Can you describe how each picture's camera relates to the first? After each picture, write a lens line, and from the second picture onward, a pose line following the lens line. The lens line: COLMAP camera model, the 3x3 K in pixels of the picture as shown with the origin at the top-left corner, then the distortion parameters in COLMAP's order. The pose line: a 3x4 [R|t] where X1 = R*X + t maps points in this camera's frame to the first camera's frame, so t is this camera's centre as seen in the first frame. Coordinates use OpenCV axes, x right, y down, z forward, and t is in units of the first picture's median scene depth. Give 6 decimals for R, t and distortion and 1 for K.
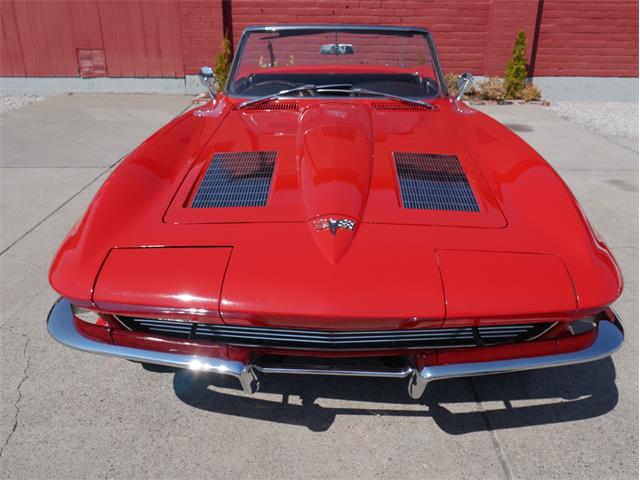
lens RADIAL K [[563.0, 0, 319.4], [0, 563.0, 241.4], [0, 0, 1]] dist [-0.014852, 0.005566]
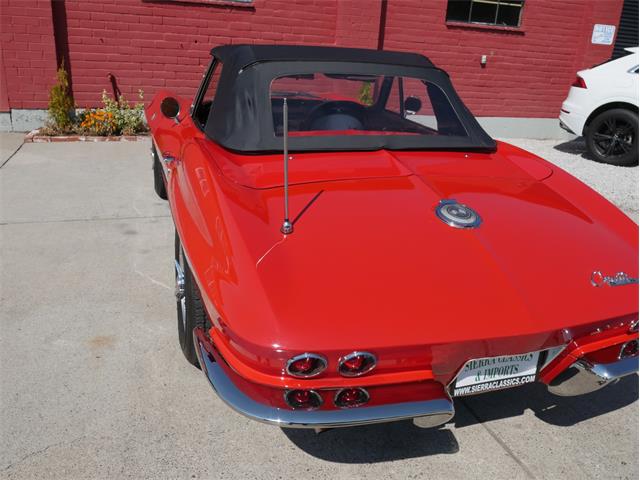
lens RADIAL K [[533.1, 0, 317.2], [0, 533.1, 244.5], [0, 0, 1]] dist [-0.029094, 0.014229]
pose [[0.942634, -0.068125, 0.326802, -0.077749], [0.081870, 0.996236, -0.028473, -0.027771], [-0.323633, 0.053595, 0.944664, 0.093853]]
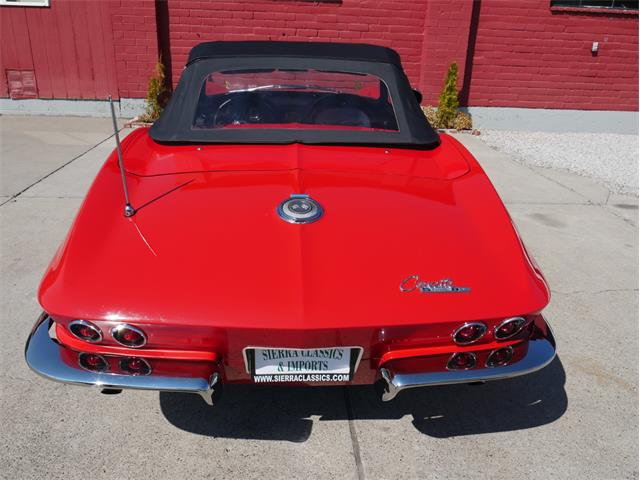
lens RADIAL K [[533.1, 0, 318.8], [0, 533.1, 240.4], [0, 0, 1]] dist [-0.029094, 0.014229]
pose [[0.997142, 0.001014, 0.075544, 0.041366], [0.001051, 0.999627, -0.027283, -0.022289], [-0.075544, 0.027285, 0.996769, 0.057662]]
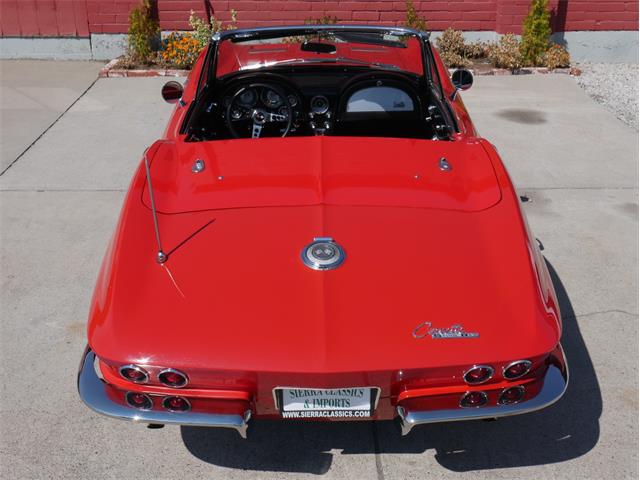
lens RADIAL K [[812.2, 0, 318.4], [0, 812.2, 239.3], [0, 0, 1]] dist [-0.009131, 0.000000]
pose [[0.999820, -0.012456, 0.014327, 0.043252], [0.012030, 0.999494, 0.029442, -0.058745], [-0.014686, -0.029265, 0.999464, -0.075992]]
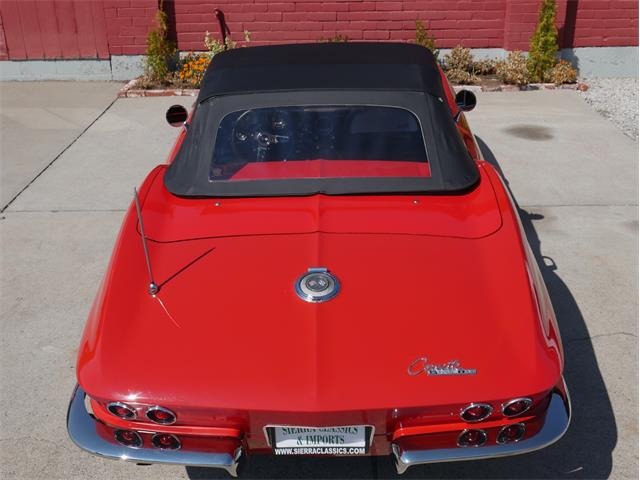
lens RADIAL K [[772.1, 0, 317.9], [0, 772.1, 241.6], [0, 0, 1]] dist [-0.013455, 0.000000]
pose [[0.999750, -0.017578, -0.013847, 0.055686], [0.017918, 0.999530, 0.024892, -0.068794], [0.013403, -0.025134, 0.999594, -0.049902]]
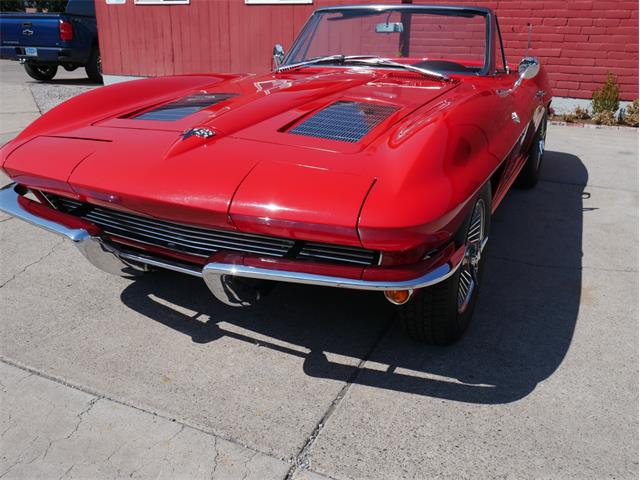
lens RADIAL K [[563.0, 0, 316.2], [0, 563.0, 239.8], [0, 0, 1]] dist [-0.014852, 0.005566]
pose [[0.910284, 0.152746, -0.384774, 0.147225], [-0.177385, 0.983710, -0.029143, 0.035241], [0.374055, 0.094781, 0.922551, 0.022529]]
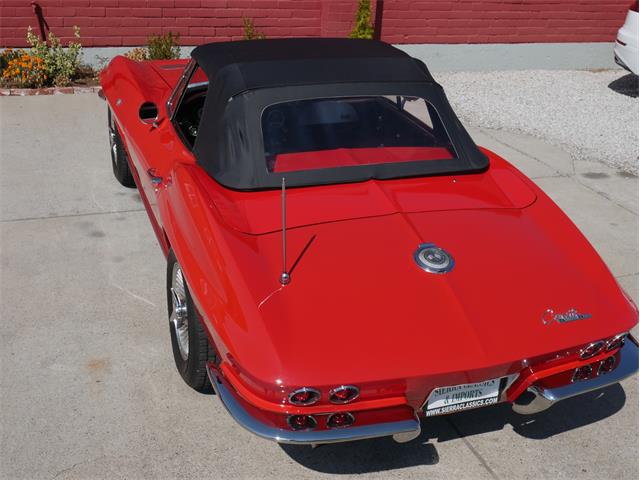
lens RADIAL K [[772.1, 0, 316.7], [0, 772.1, 242.6], [0, 0, 1]] dist [-0.013455, 0.000000]
pose [[0.935123, -0.104060, 0.338698, -0.124141], [0.093159, 0.994477, 0.048334, -0.072036], [-0.341858, -0.013645, 0.939653, -0.040784]]
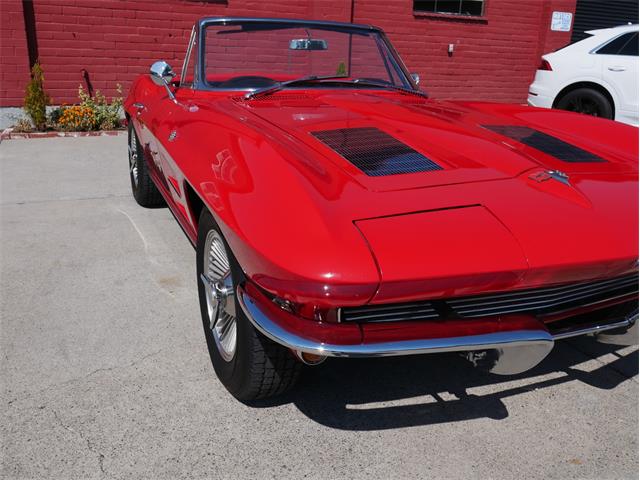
lens RADIAL K [[563.0, 0, 318.1], [0, 563.0, 244.0], [0, 0, 1]] dist [-0.014852, 0.005566]
pose [[0.906596, -0.109767, 0.407474, -0.154215], [0.141408, 0.988774, -0.048262, 0.015753], [-0.397602, 0.101374, 0.911941, 0.067308]]
